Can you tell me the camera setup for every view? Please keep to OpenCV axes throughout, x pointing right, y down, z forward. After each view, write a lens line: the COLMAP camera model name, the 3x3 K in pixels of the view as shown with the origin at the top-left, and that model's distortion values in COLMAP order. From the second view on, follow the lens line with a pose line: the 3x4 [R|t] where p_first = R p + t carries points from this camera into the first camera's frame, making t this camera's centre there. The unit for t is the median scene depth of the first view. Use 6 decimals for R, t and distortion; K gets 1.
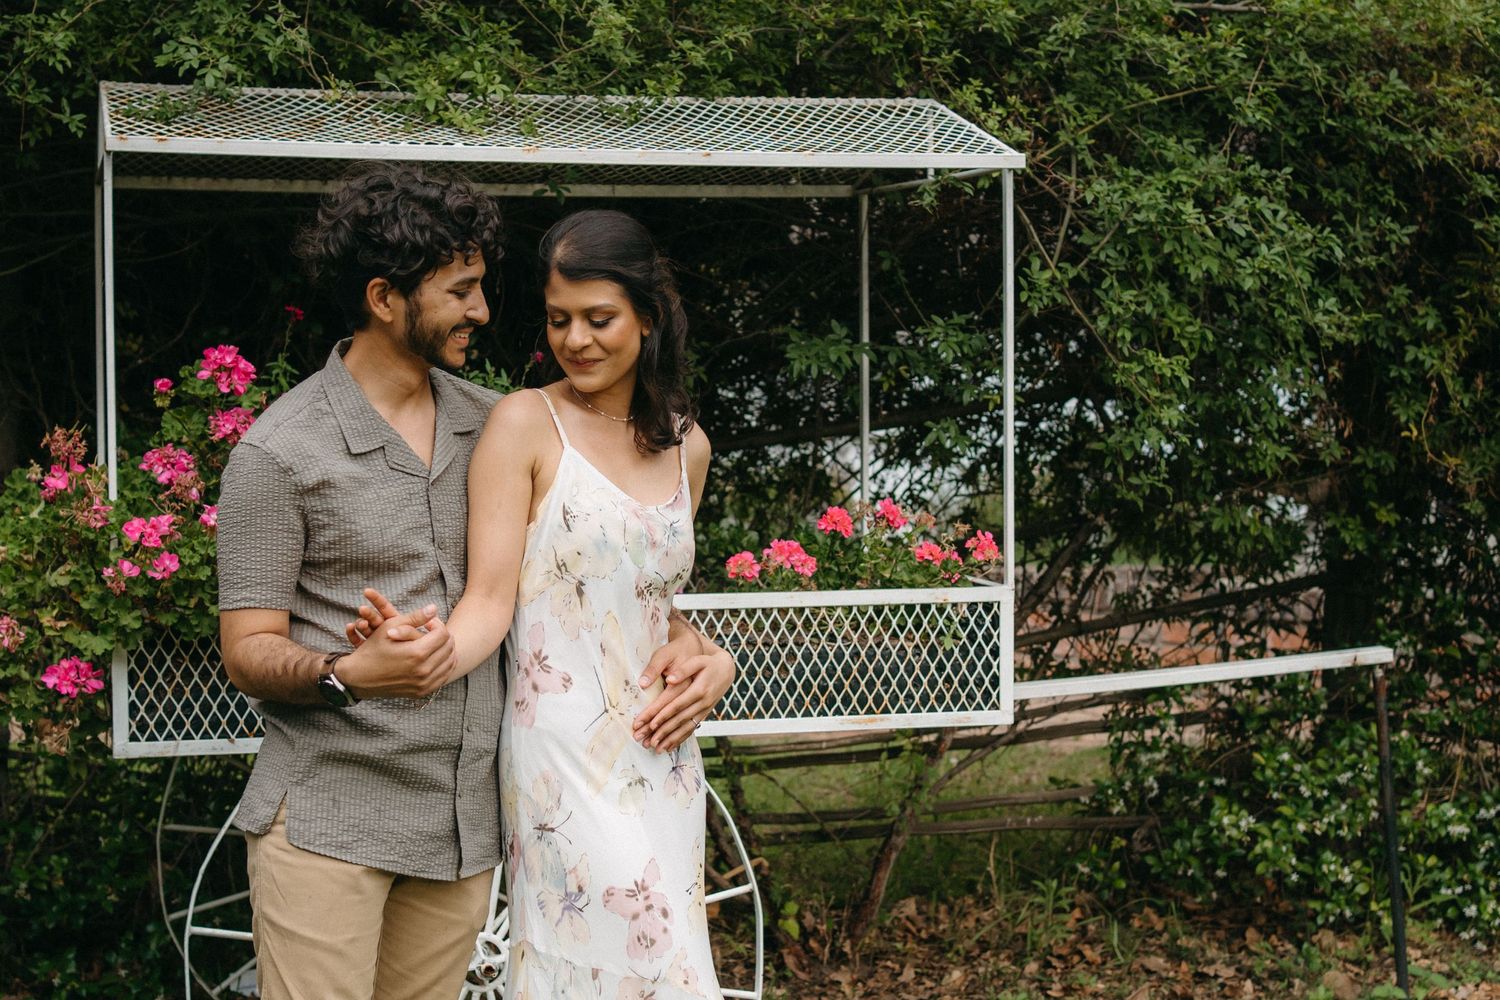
lens RADIAL K [[1511.9, 0, 750.0], [0, 1511.9, 500.0], [0, 0, 1]] dist [0.008648, 0.002444]
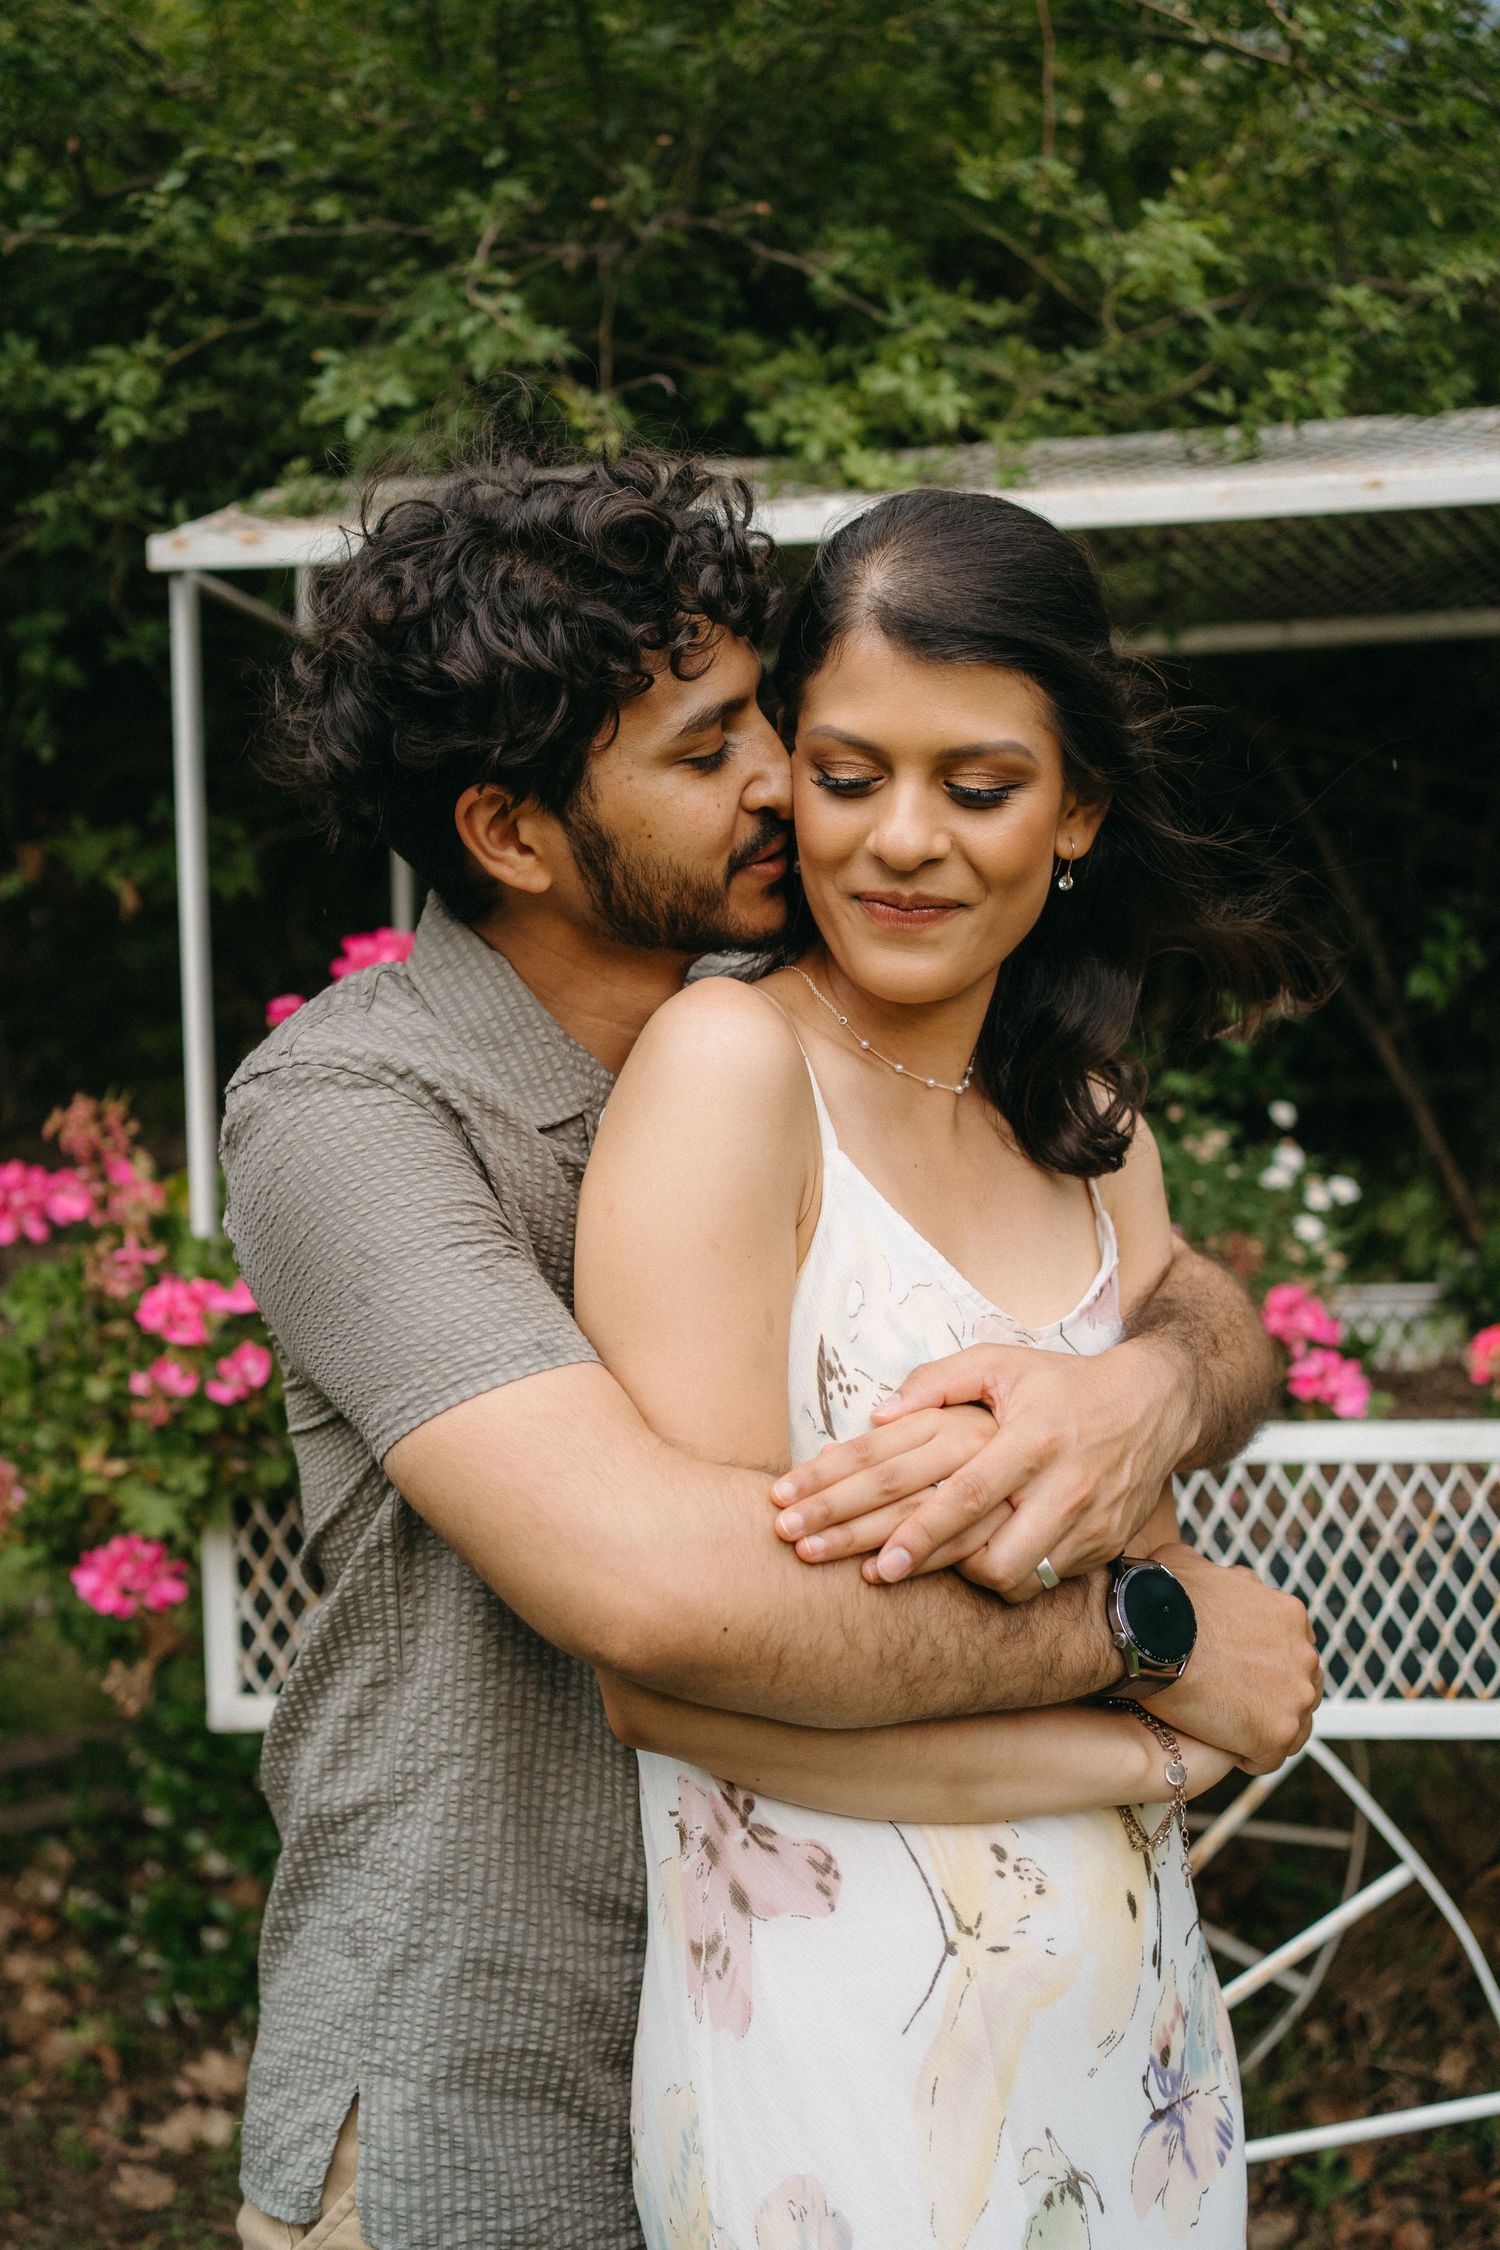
lens RADIAL K [[2267.9, 0, 750.0], [0, 2267.9, 1125.0], [0, 0, 1]] dist [0.008648, 0.002444]
pose [[0.944342, -0.008754, -0.328849, 0.018193], [0.001690, 0.999762, -0.021760, -0.023426], [0.328961, 0.019993, 0.944132, 0.371428]]
